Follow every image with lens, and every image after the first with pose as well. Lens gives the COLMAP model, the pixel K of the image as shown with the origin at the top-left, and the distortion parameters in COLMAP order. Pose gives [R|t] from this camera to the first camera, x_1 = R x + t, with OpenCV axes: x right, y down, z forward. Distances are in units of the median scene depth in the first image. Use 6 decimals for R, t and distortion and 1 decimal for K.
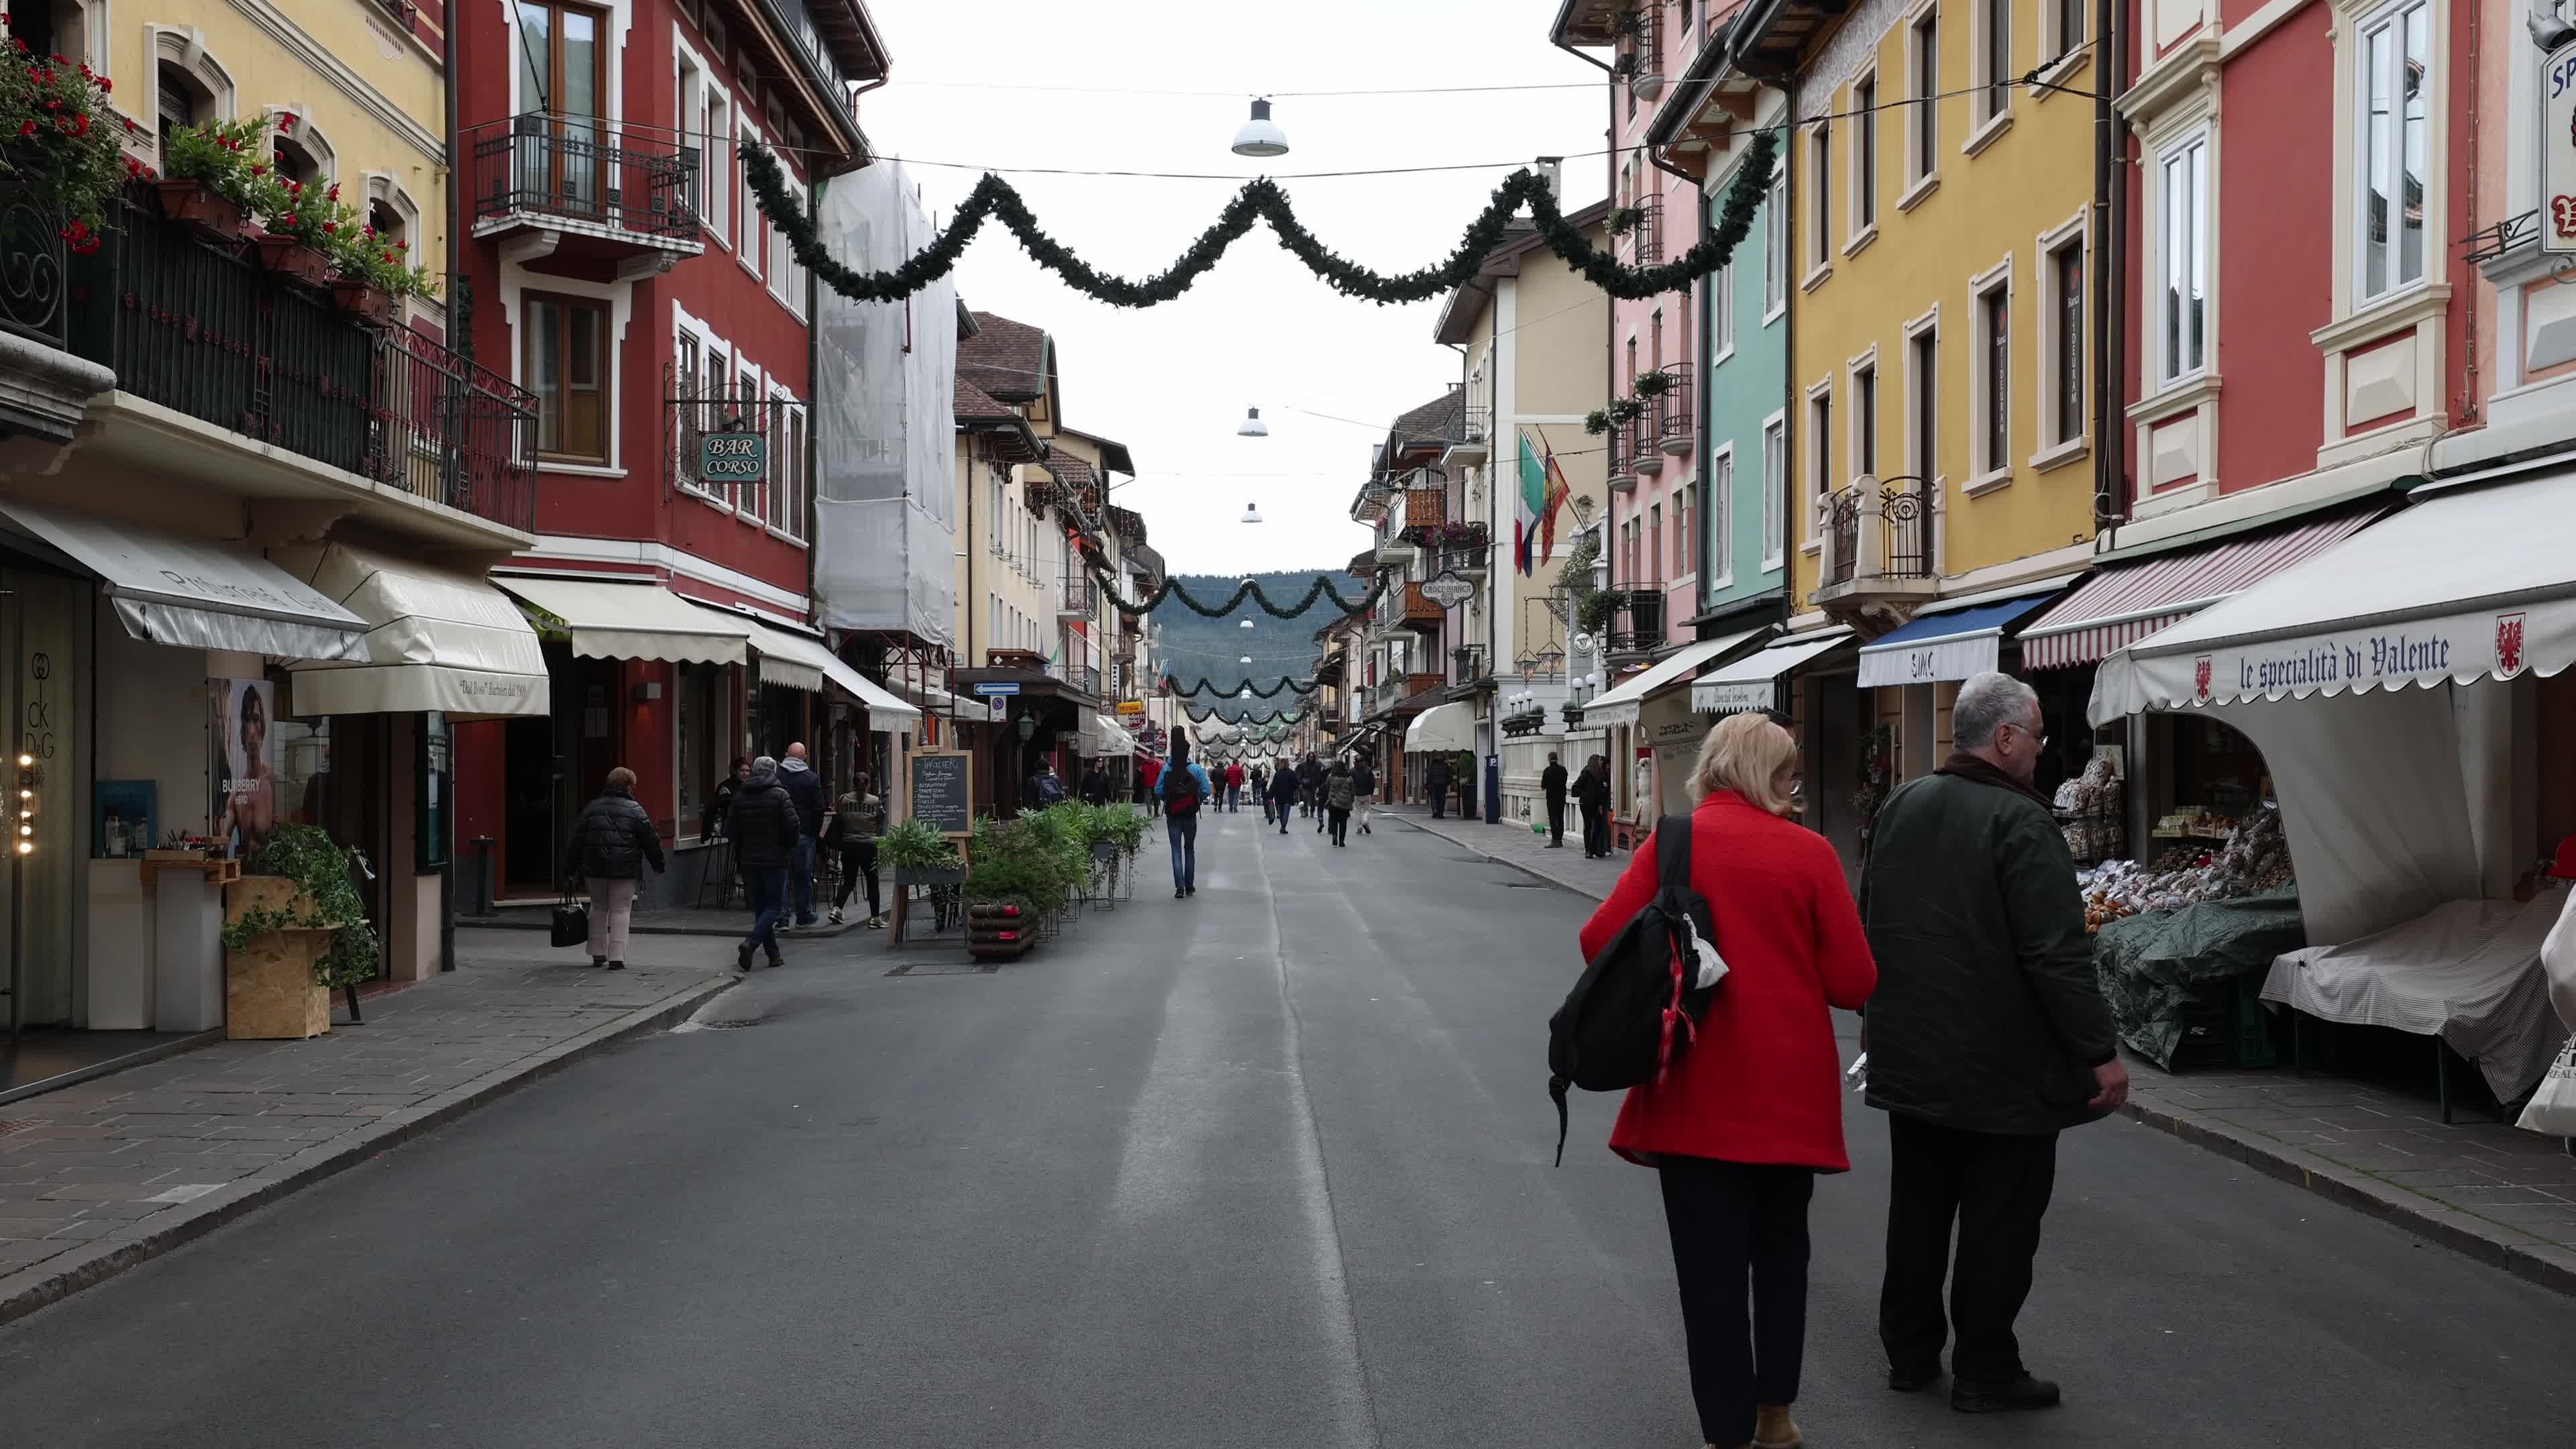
lens RADIAL K [[2192.1, 0, 1231.8], [0, 2192.1, 726.4], [0, 0, 1]] dist [0.000310, 0.000844]
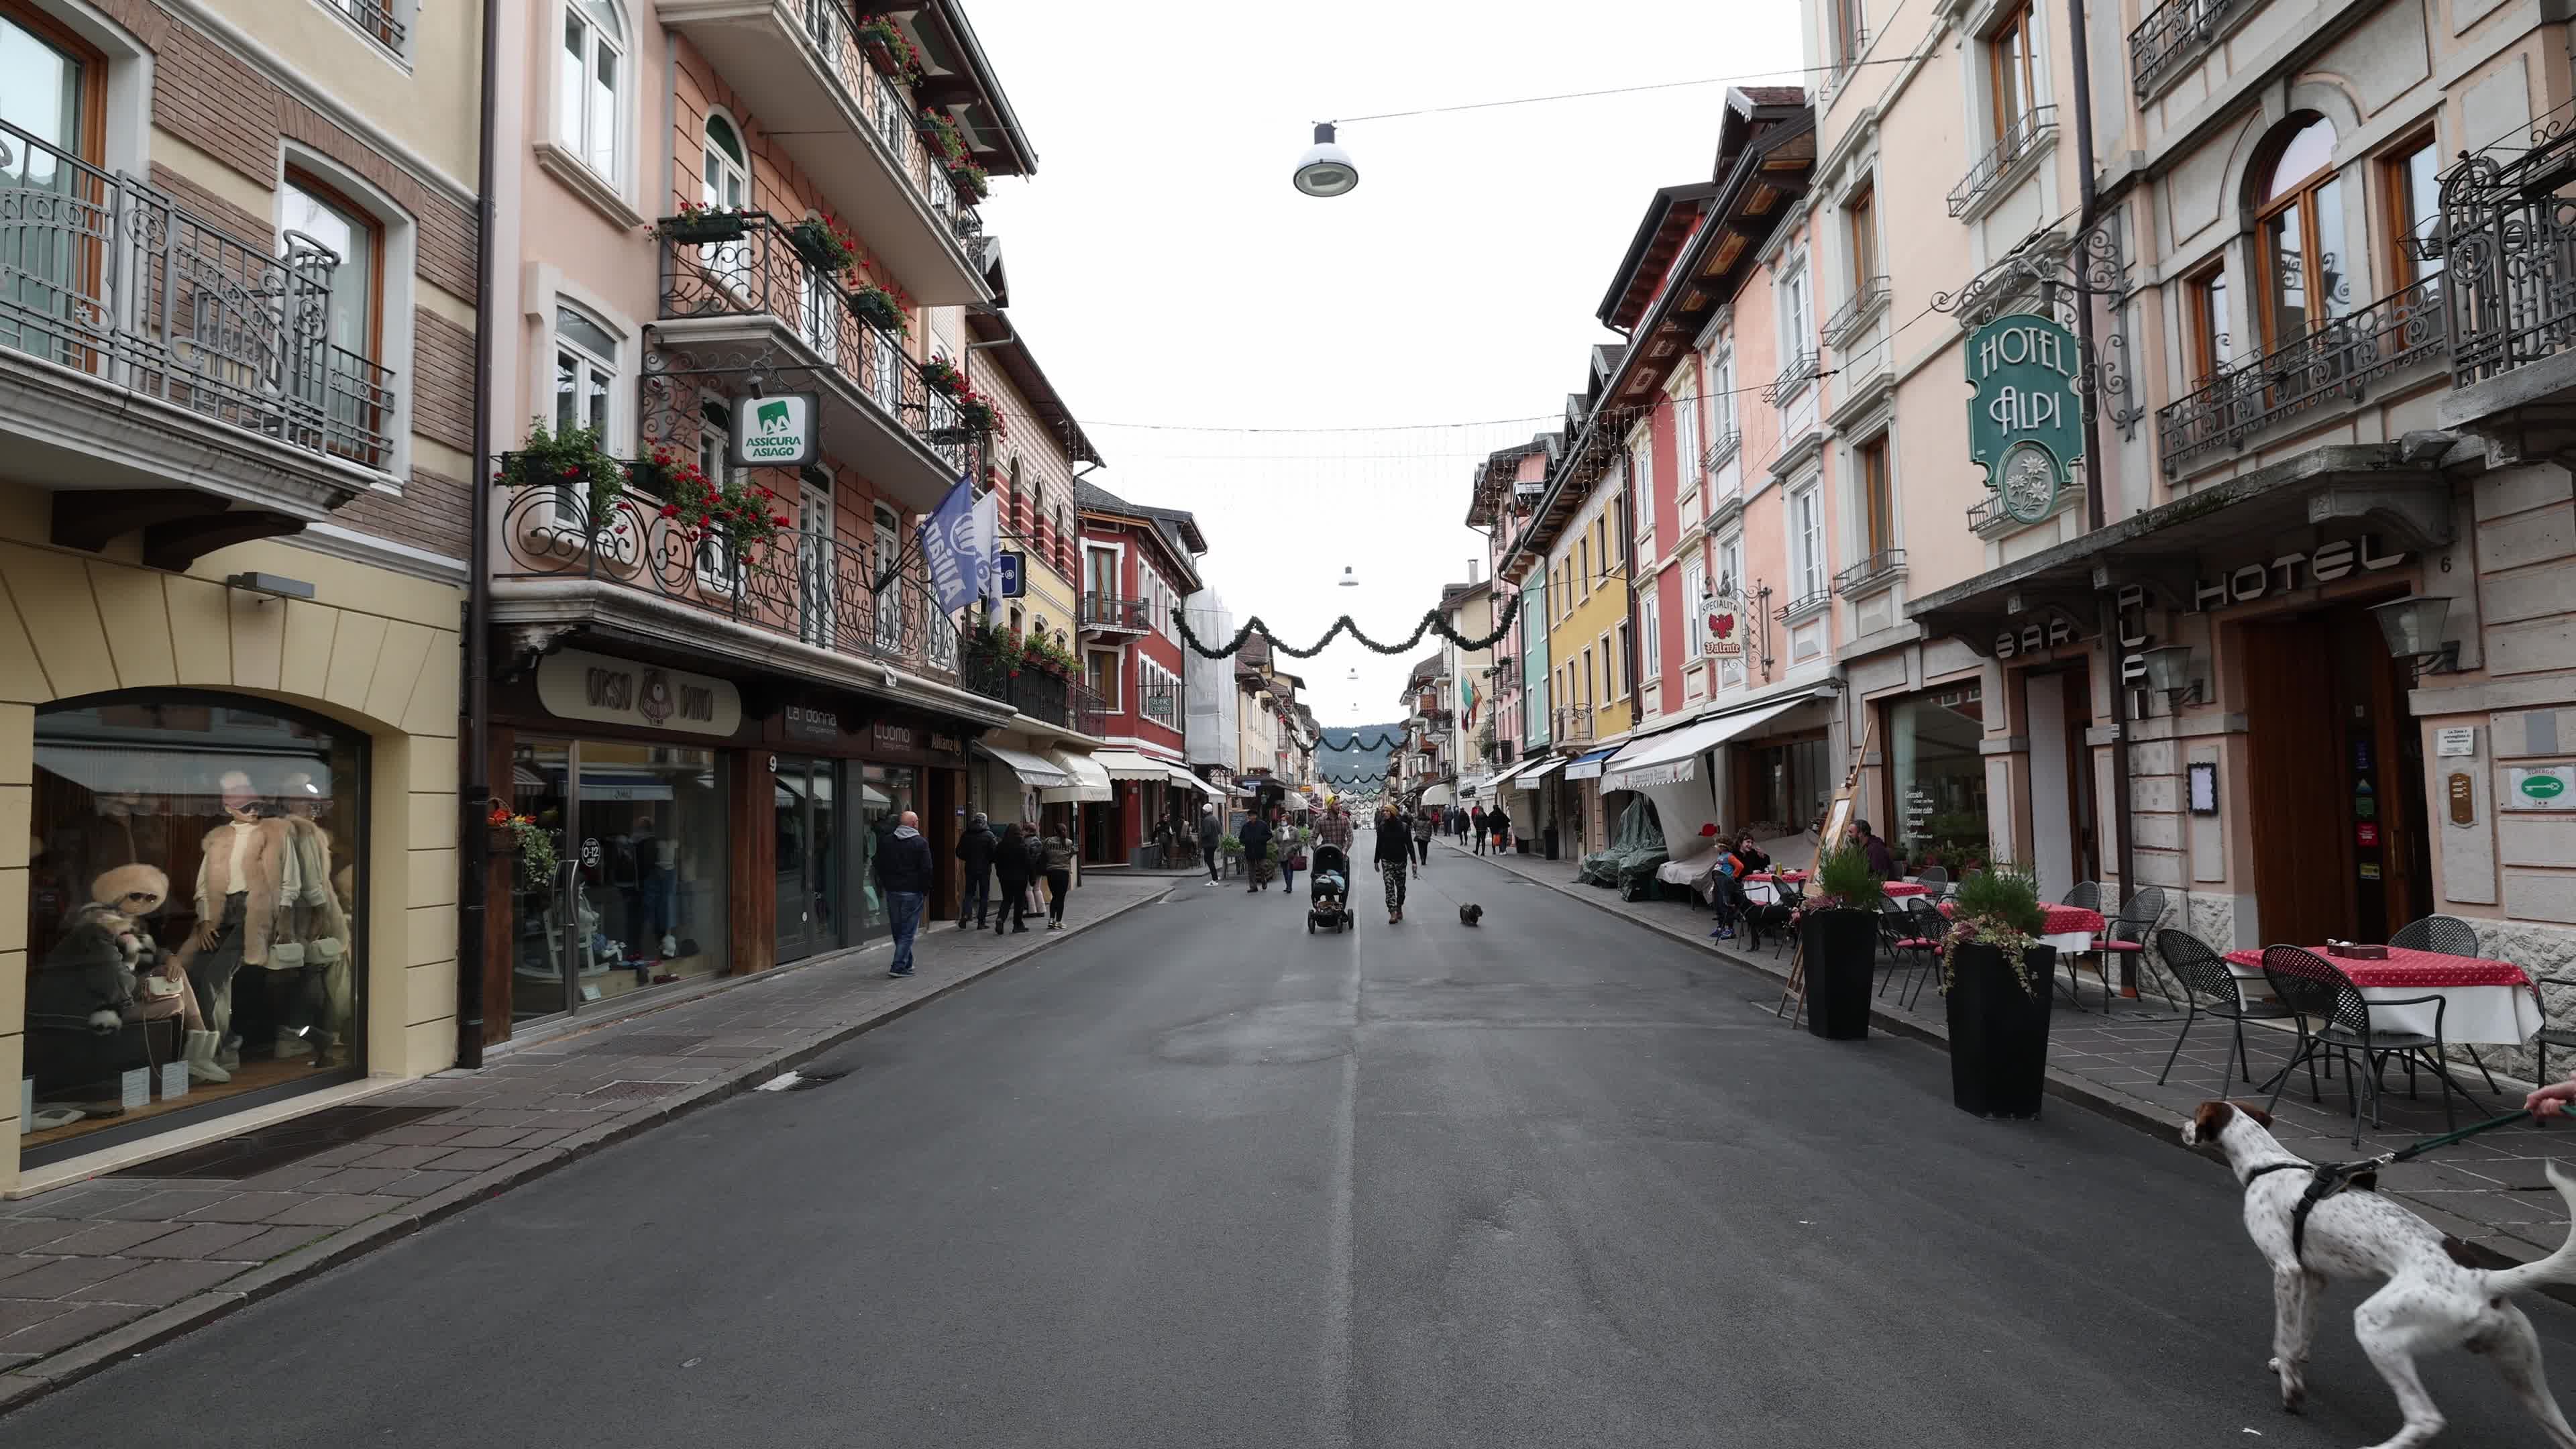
lens RADIAL K [[1209.0, 0, 1288.0], [0, 1209.0, 724.5], [0, 0, 1]] dist [-0.029782, 0.014911]
pose [[0.997755, -0.025316, -0.062004, 0.026129], [0.021820, 0.998168, -0.056434, -0.007780], [0.063319, 0.054955, 0.996479, -0.476210]]
